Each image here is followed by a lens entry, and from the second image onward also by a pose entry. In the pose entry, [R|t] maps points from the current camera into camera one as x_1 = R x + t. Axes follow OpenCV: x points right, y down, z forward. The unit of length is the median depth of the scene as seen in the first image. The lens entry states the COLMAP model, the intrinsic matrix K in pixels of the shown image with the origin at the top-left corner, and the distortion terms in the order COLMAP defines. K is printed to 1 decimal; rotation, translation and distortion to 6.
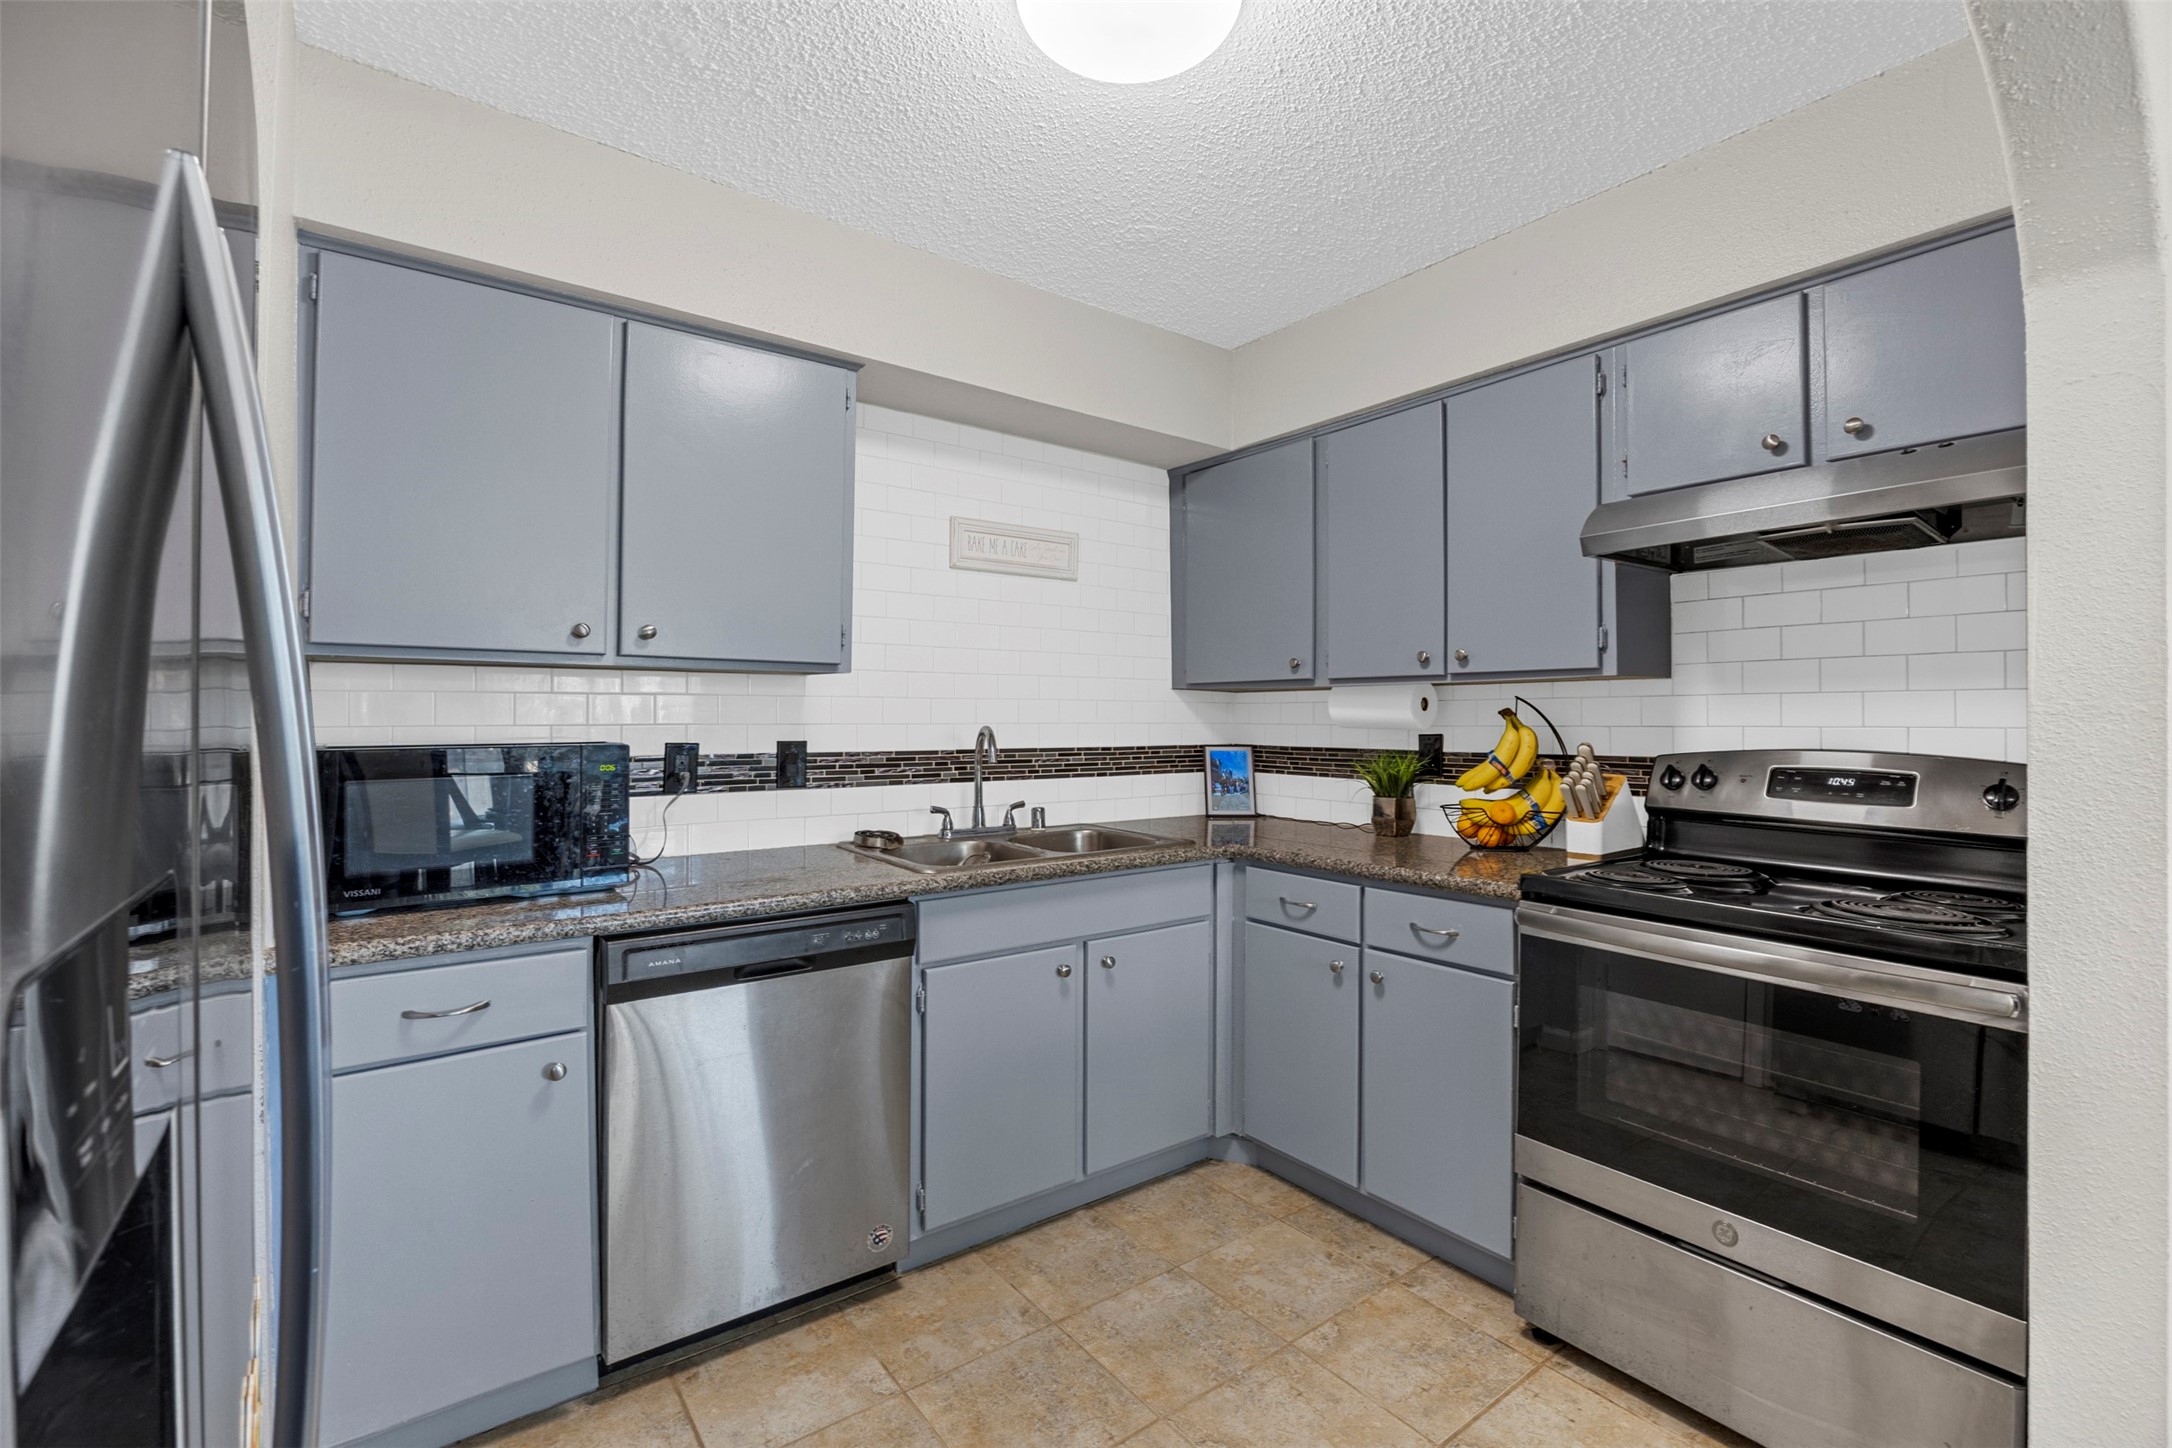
lens RADIAL K [[931.2, 0, 1071.6], [0, 931.2, 715.6], [0, 0, 1]] dist [-0.024358, 0.000174]
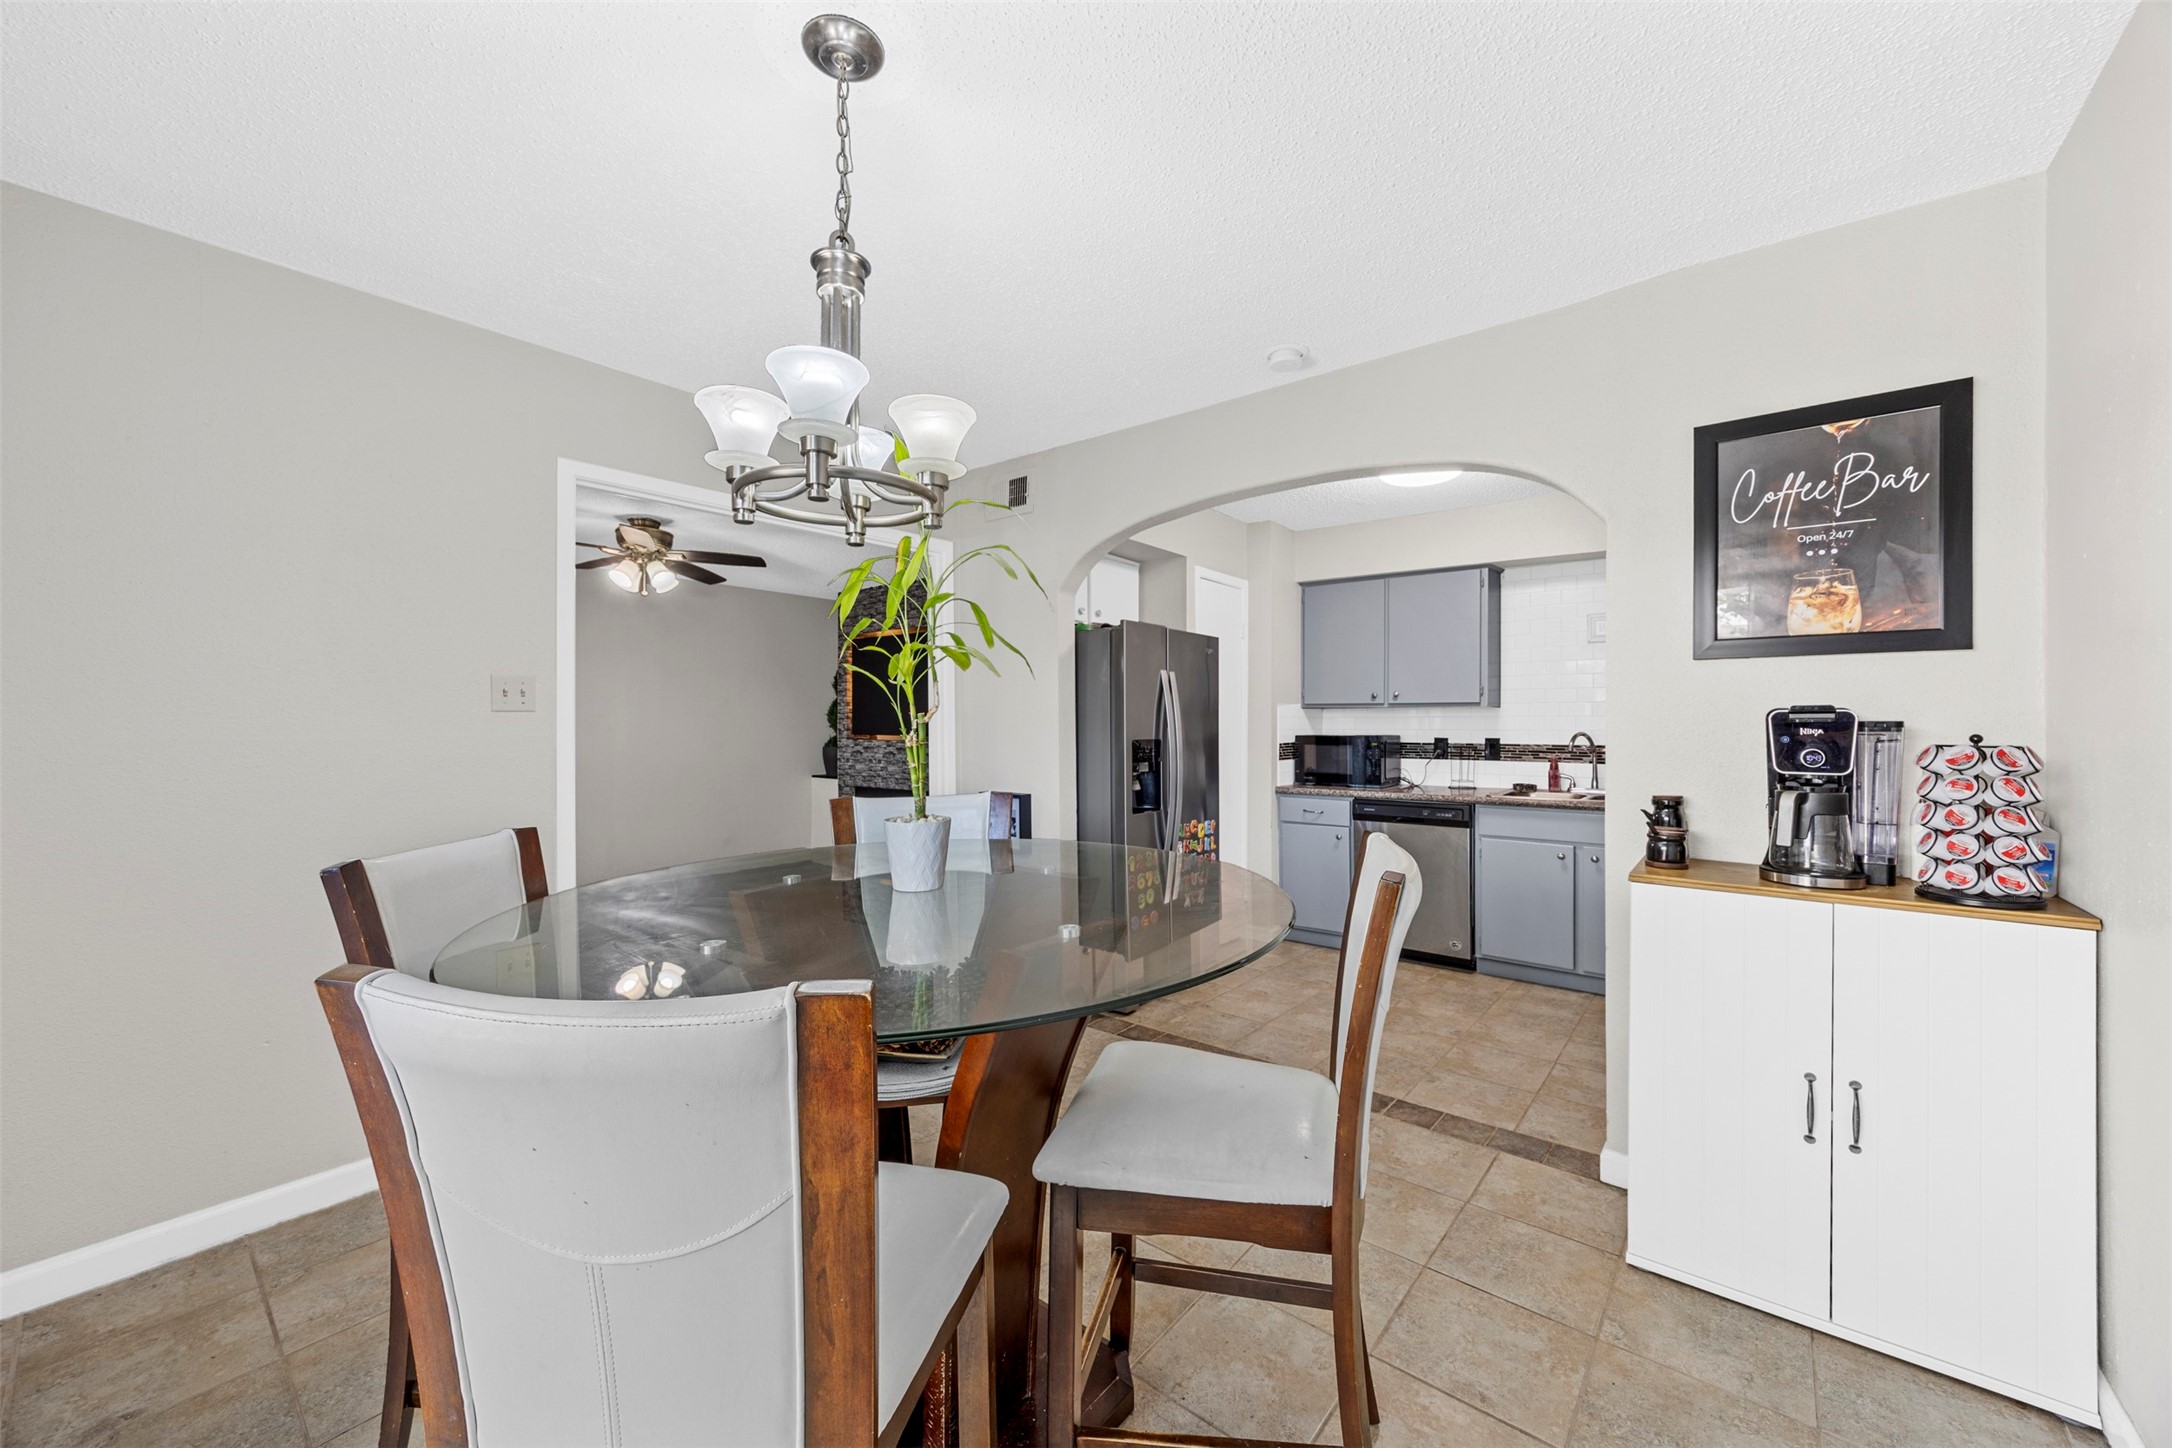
lens RADIAL K [[842.9, 0, 1080.4], [0, 842.9, 706.2], [0, 0, 1]] dist [-0.004406, 0.000308]
pose [[0.238713, -0.026866, -0.970719, 1.445446], [-0.003753, 0.999584, -0.028588, 0.014455], [0.971083, 0.010468, 0.238513, -0.399068]]
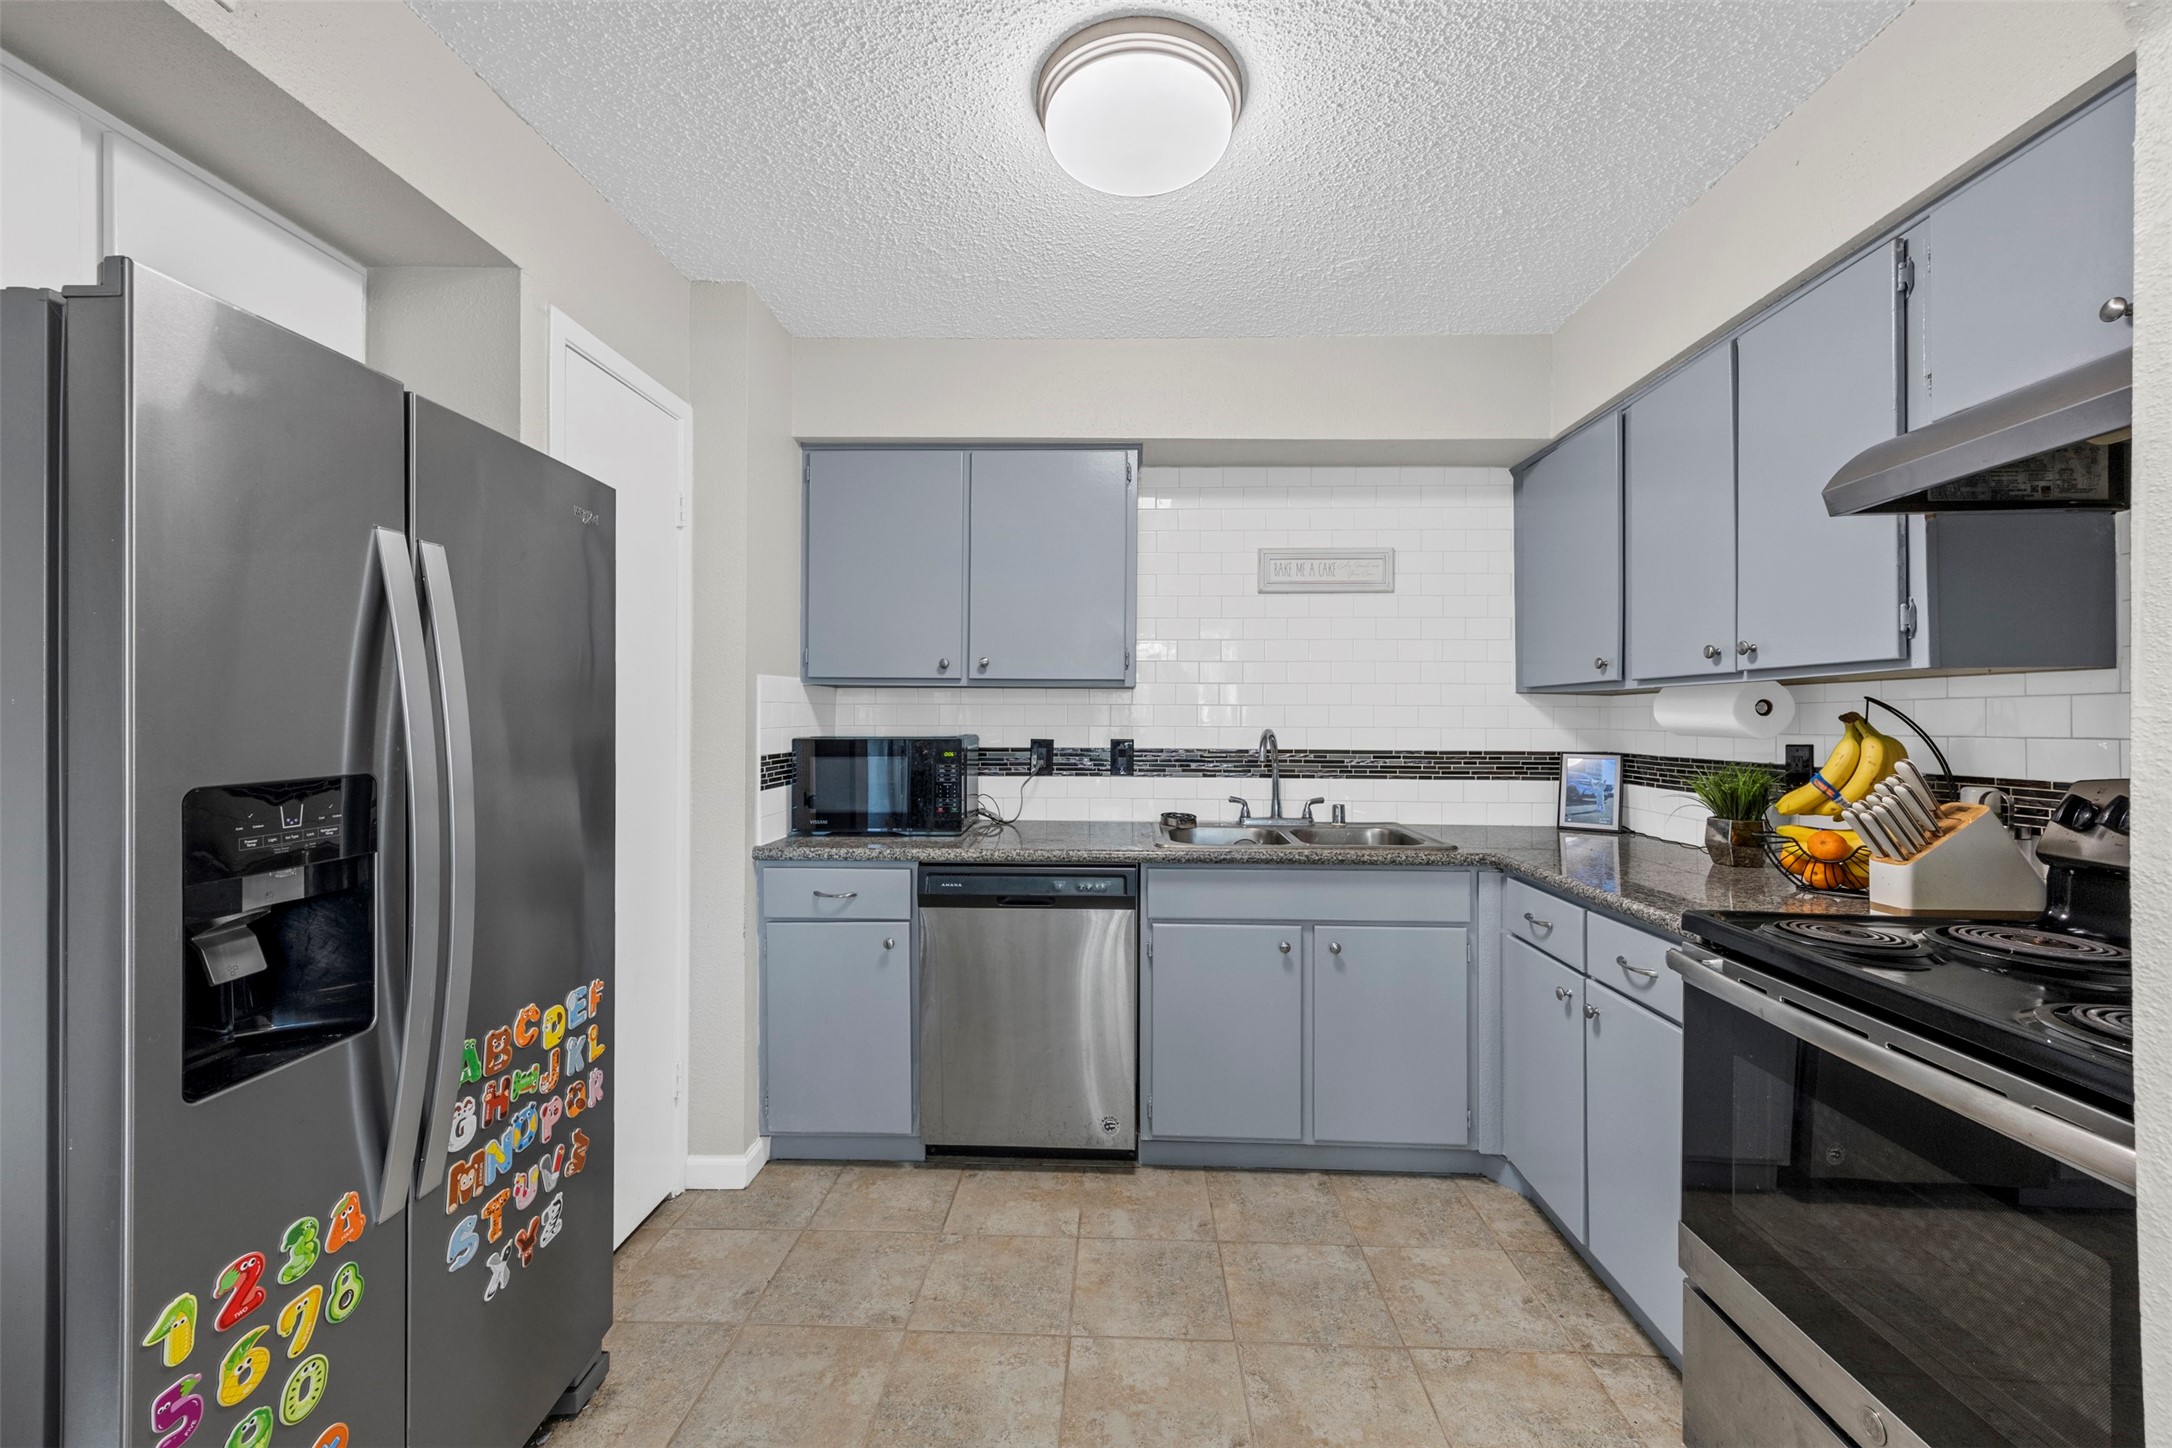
lens RADIAL K [[842.9, 0, 1086.5], [0, 842.9, 718.2], [0, 0, 1]] dist [-0.004406, 0.000308]
pose [[0.780986, 0.001087, -0.624547, 0.427870], [-0.002354, 0.999997, -0.001203, -0.000896], [0.624544, 0.002409, 0.780986, 0.052409]]
